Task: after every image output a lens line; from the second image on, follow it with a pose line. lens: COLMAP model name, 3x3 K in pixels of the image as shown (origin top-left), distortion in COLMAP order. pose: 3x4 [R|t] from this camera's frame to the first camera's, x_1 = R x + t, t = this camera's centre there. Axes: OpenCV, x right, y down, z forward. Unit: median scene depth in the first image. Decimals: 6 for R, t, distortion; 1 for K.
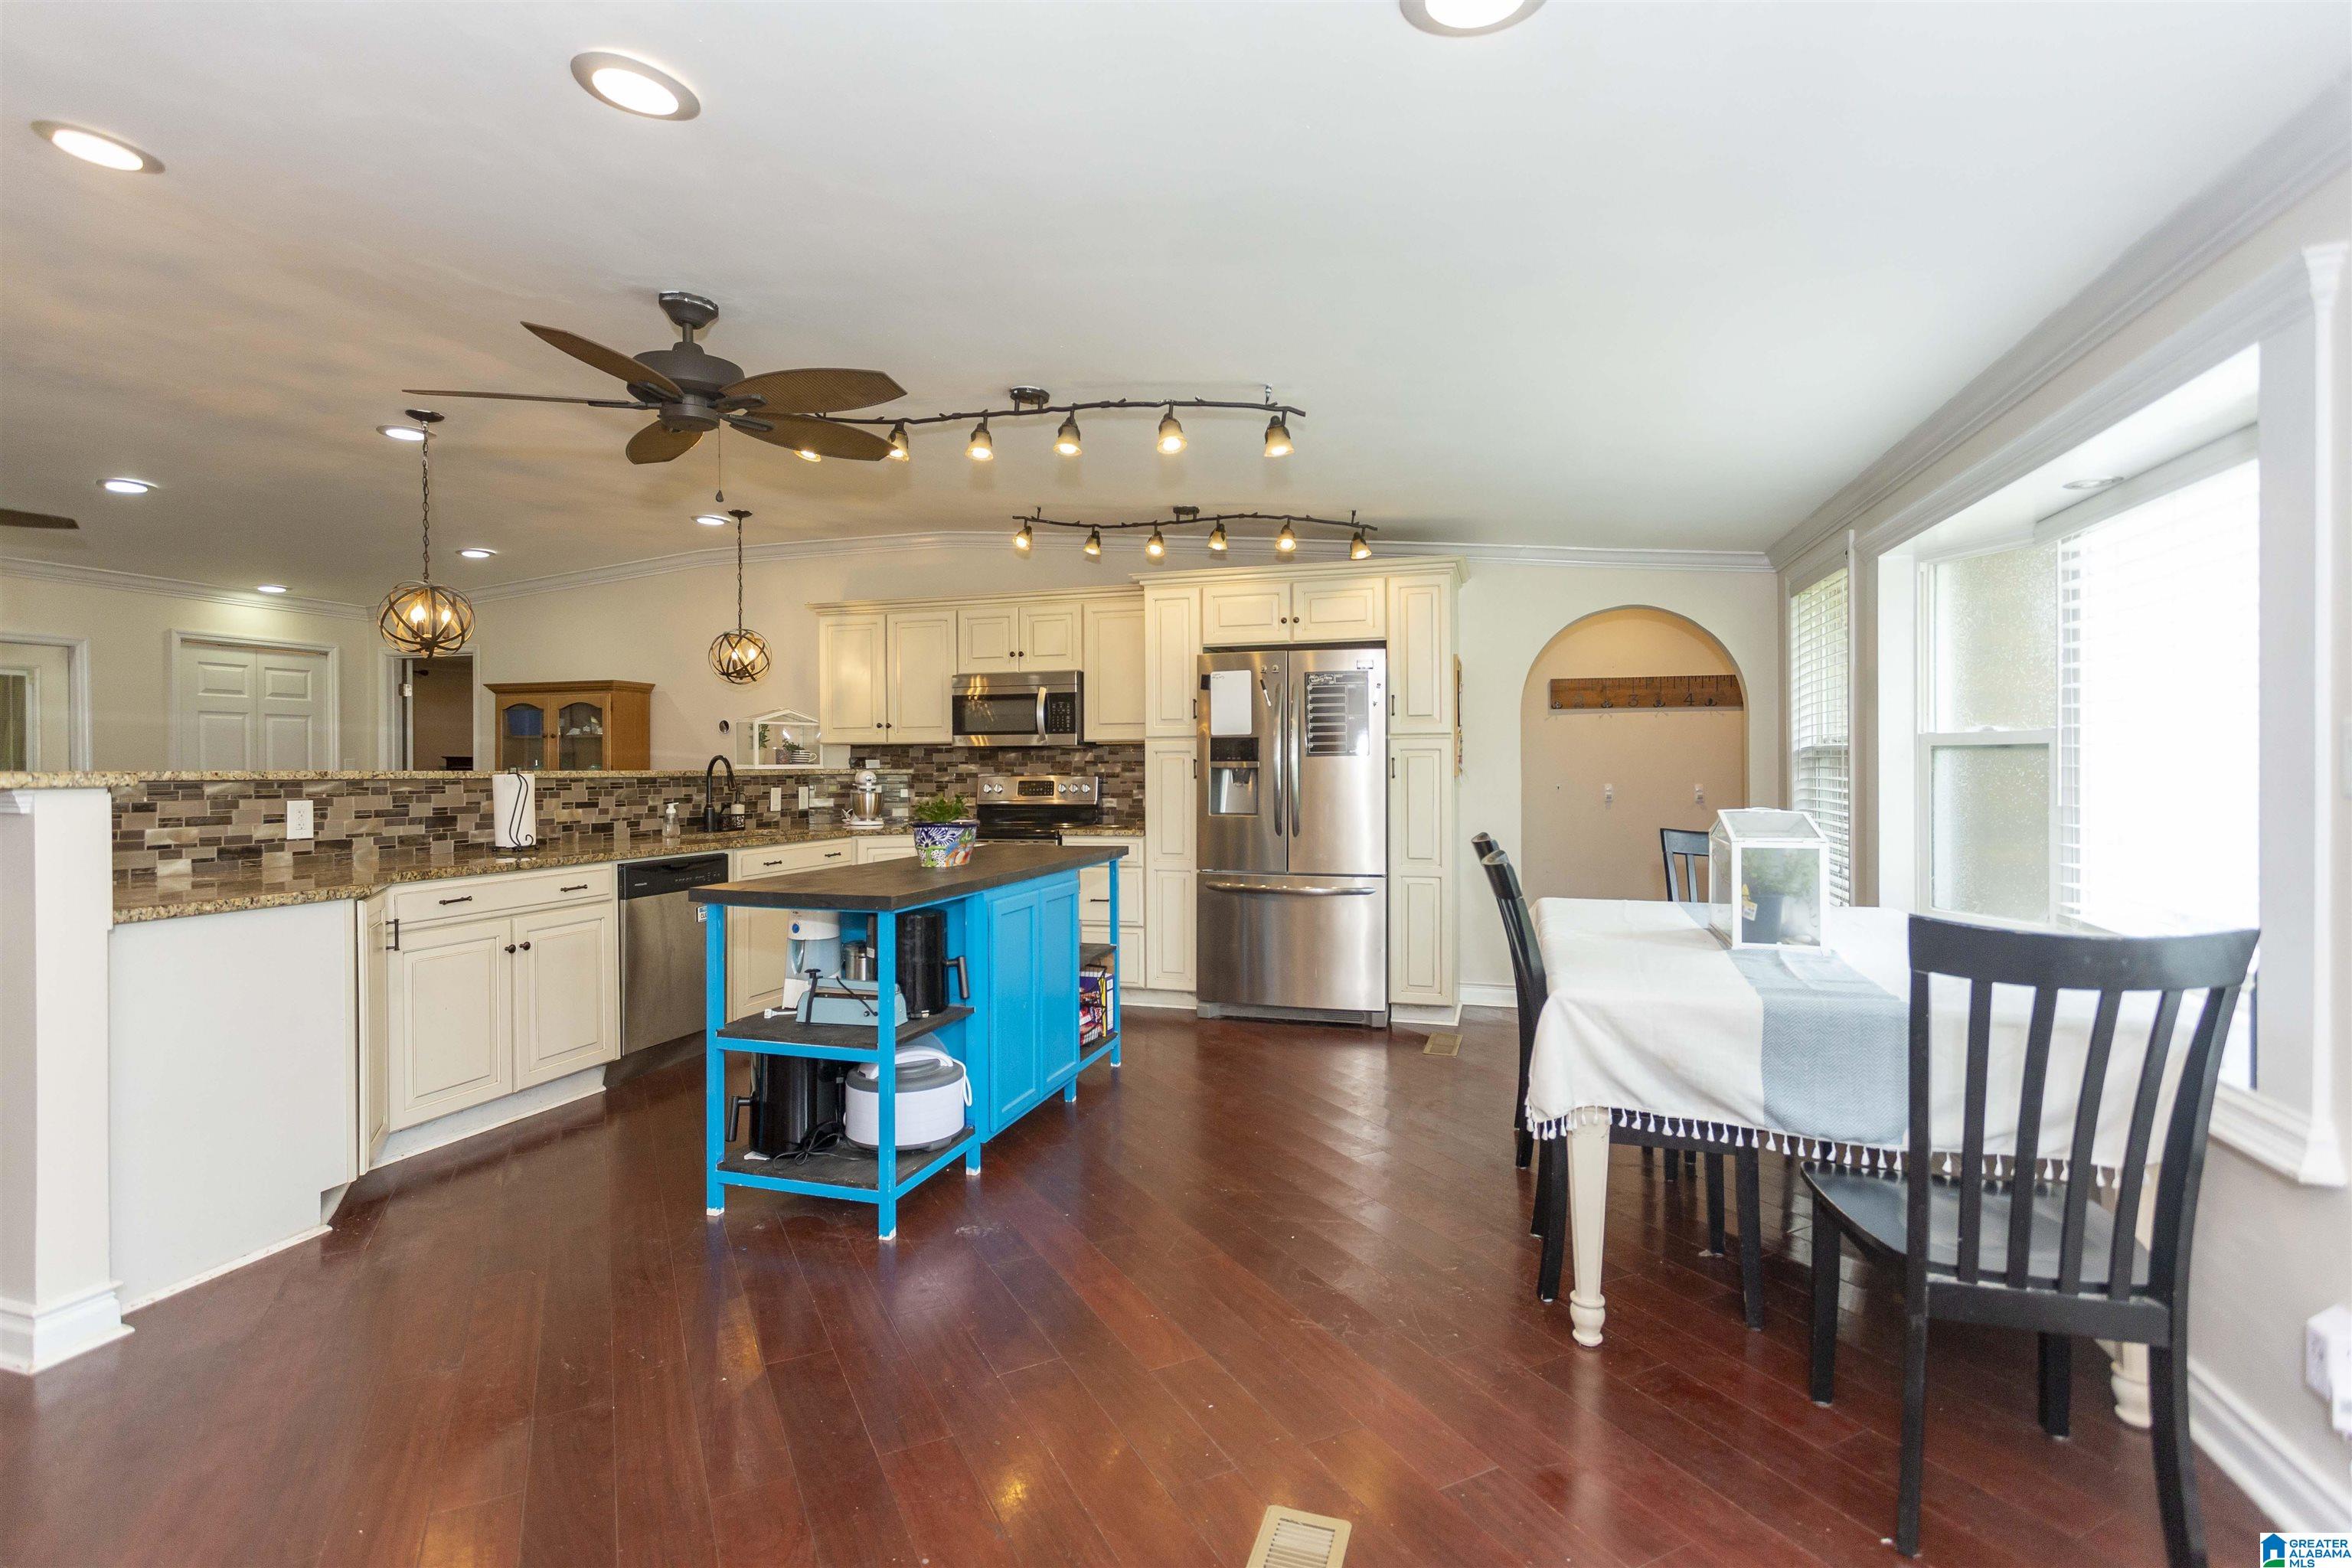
lens RADIAL K [[1119.9, 0, 1171.4], [0, 1119.9, 776.8], [0, 0, 1]] dist [0.011066, -0.001501]
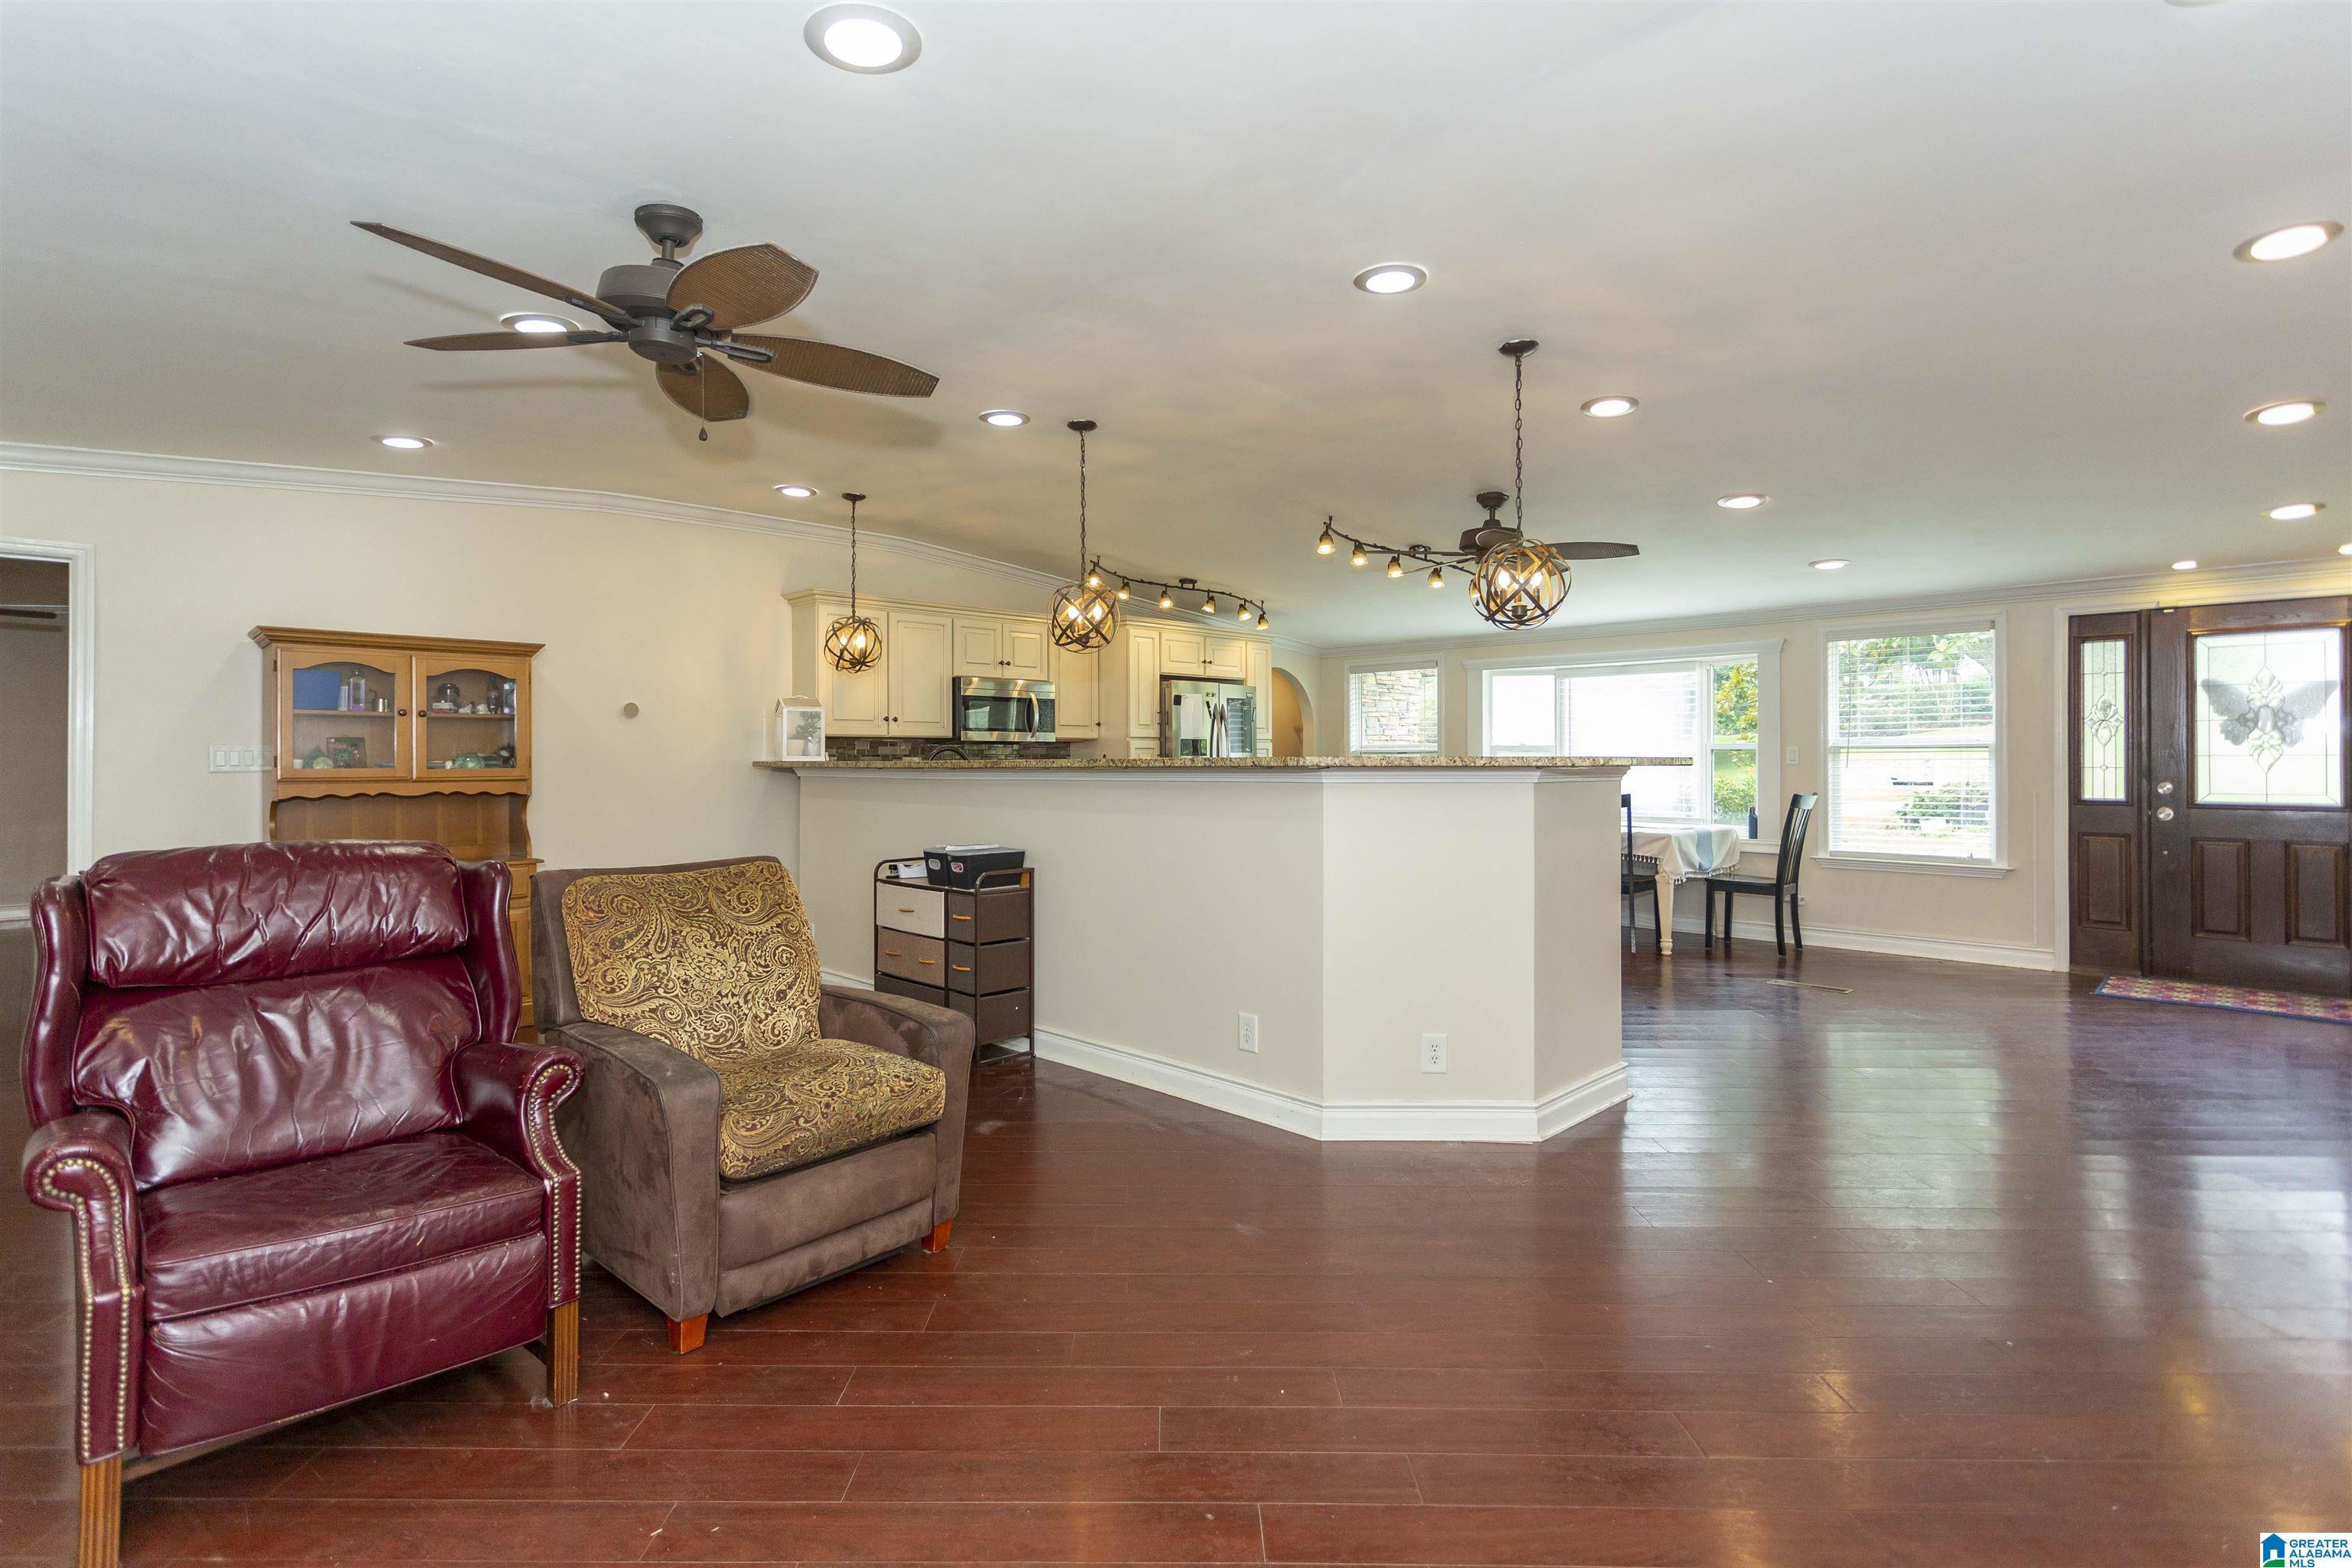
lens RADIAL K [[1119.9, 0, 1152.8], [0, 1119.9, 764.1], [0, 0, 1]] dist [0.011066, -0.001501]
pose [[0.471843, -0.002934, 0.881678, -1.222791], [0.009788, 0.999950, -0.001911, 0.000284], [-0.881629, 0.009532, 0.471848, 0.343837]]
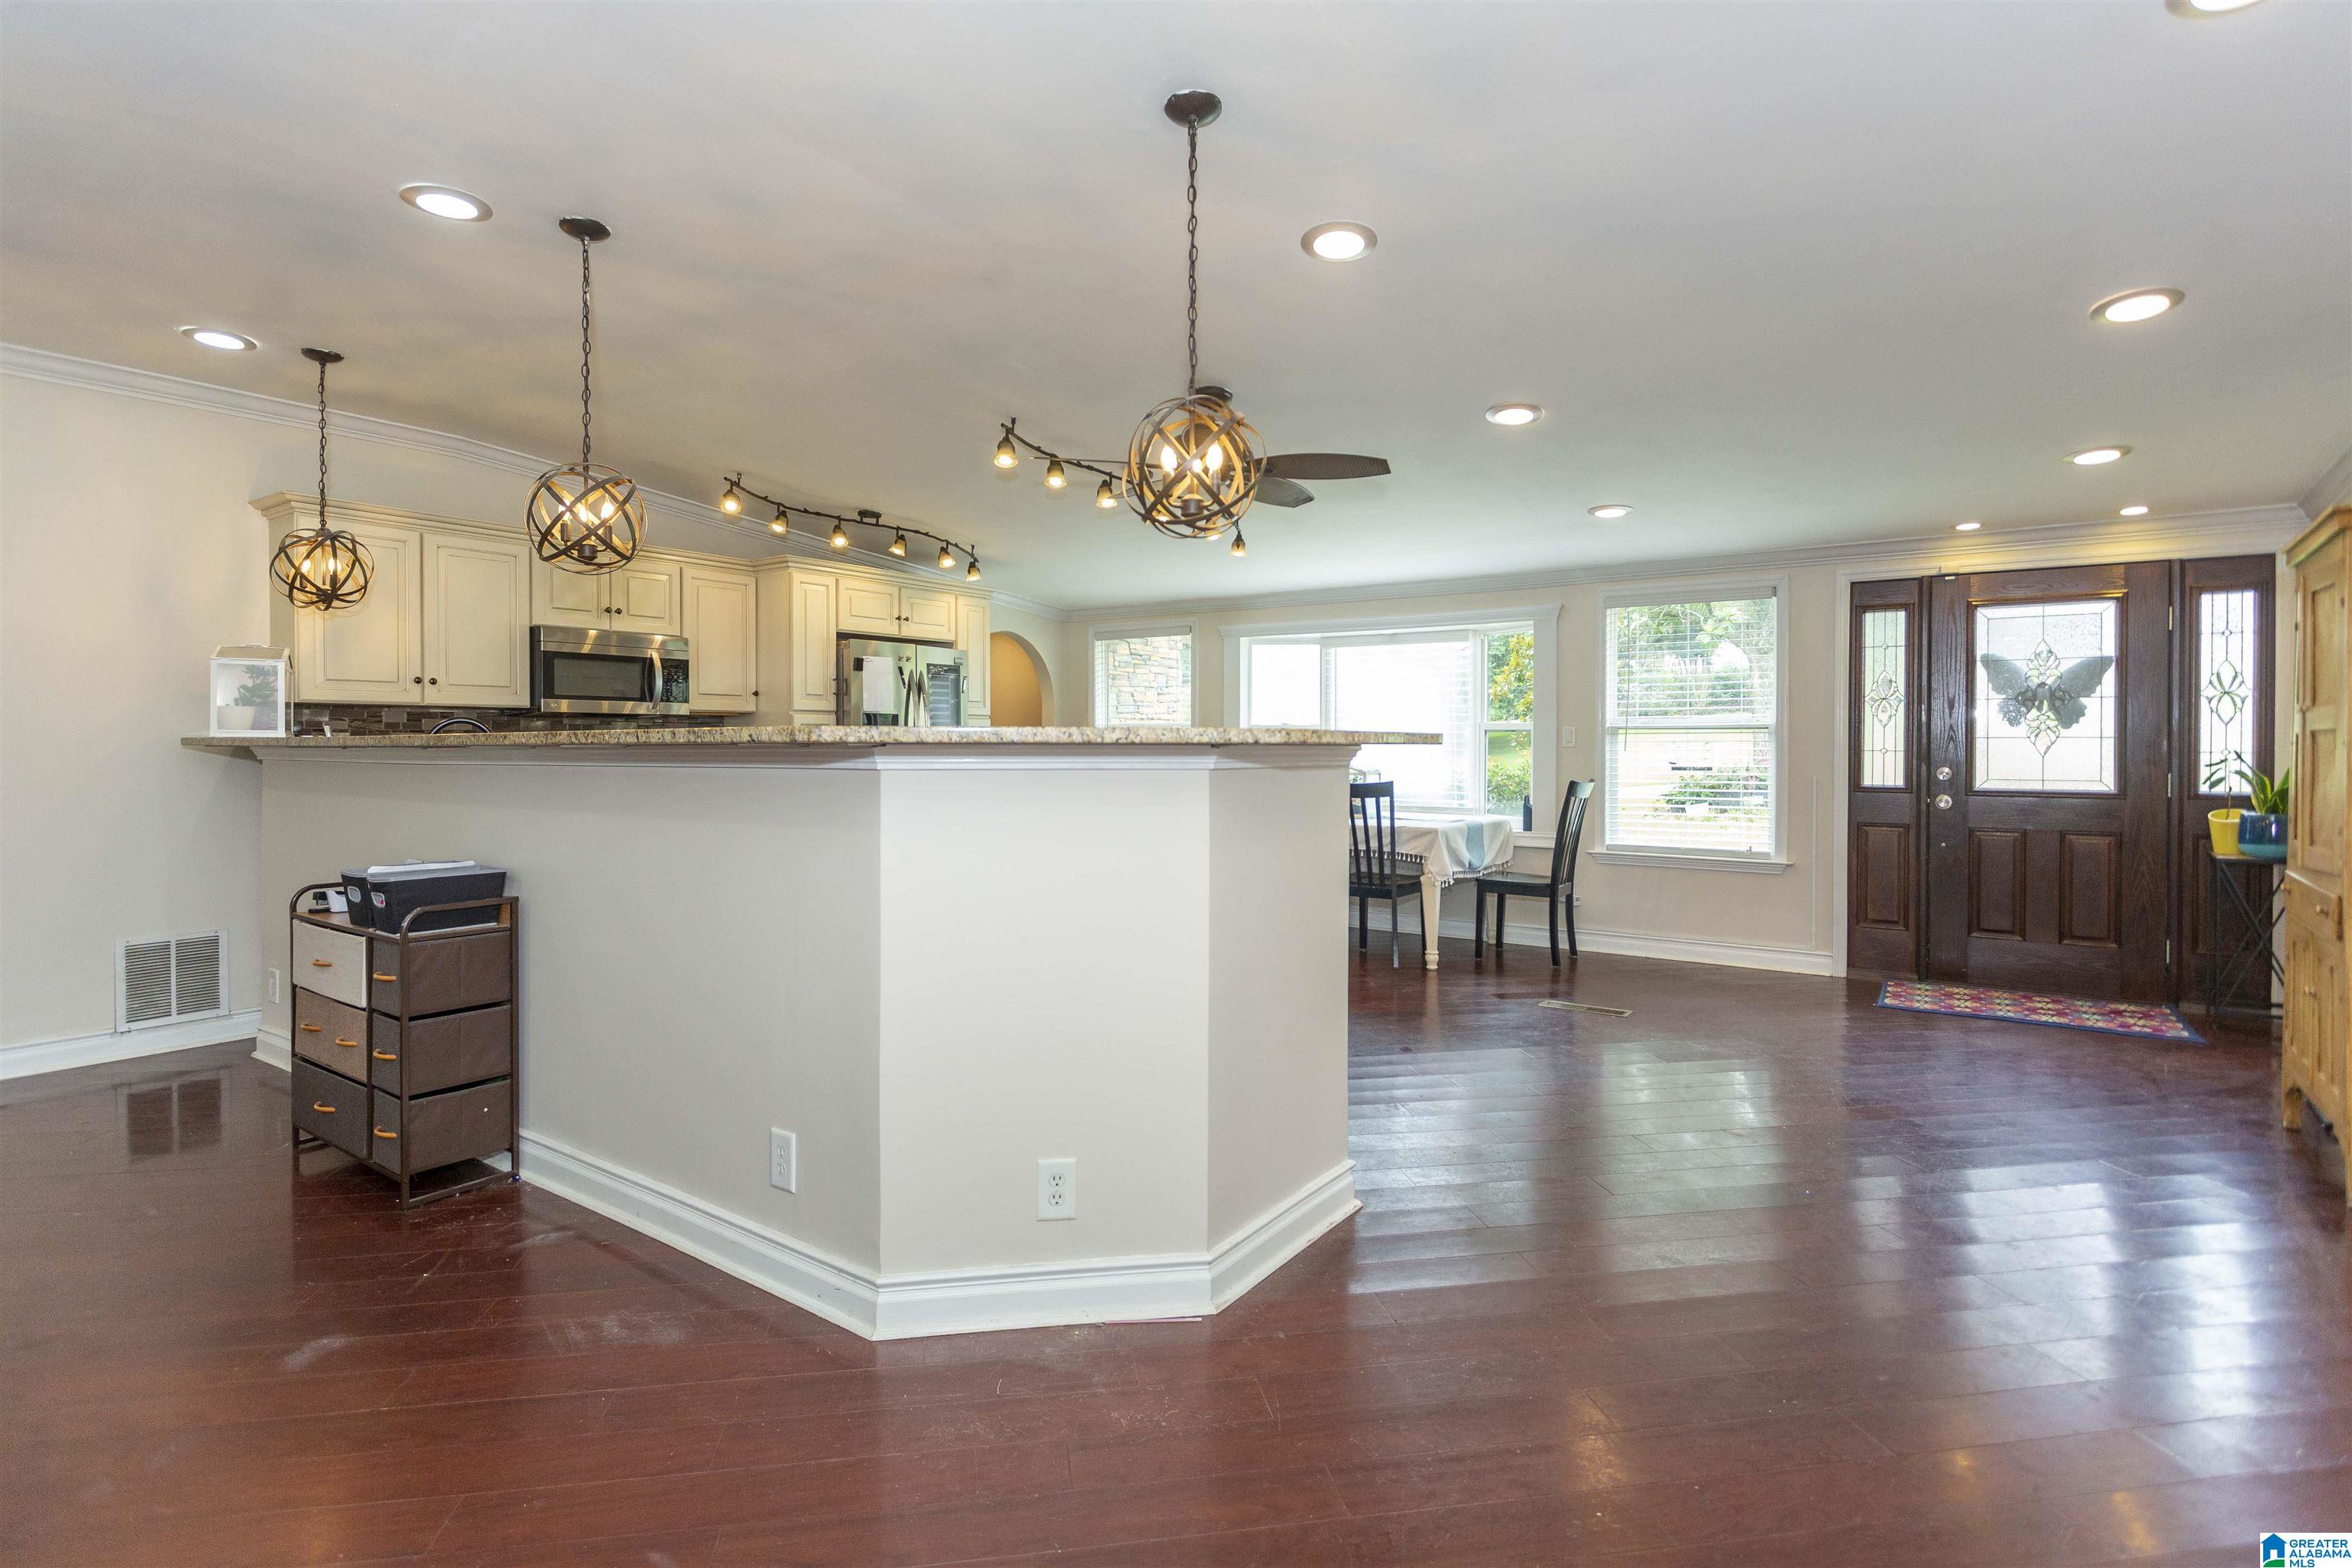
lens RADIAL K [[1148.4, 0, 1155.5], [0, 1148.4, 764.5], [0, 0, 1]] dist [-0.004094, 0.003523]
pose [[0.313230, -0.015286, 0.949554, -0.967022], [0.007653, 0.999879, 0.013571, 0.004123], [-0.949646, 0.003016, 0.313309, 0.338278]]
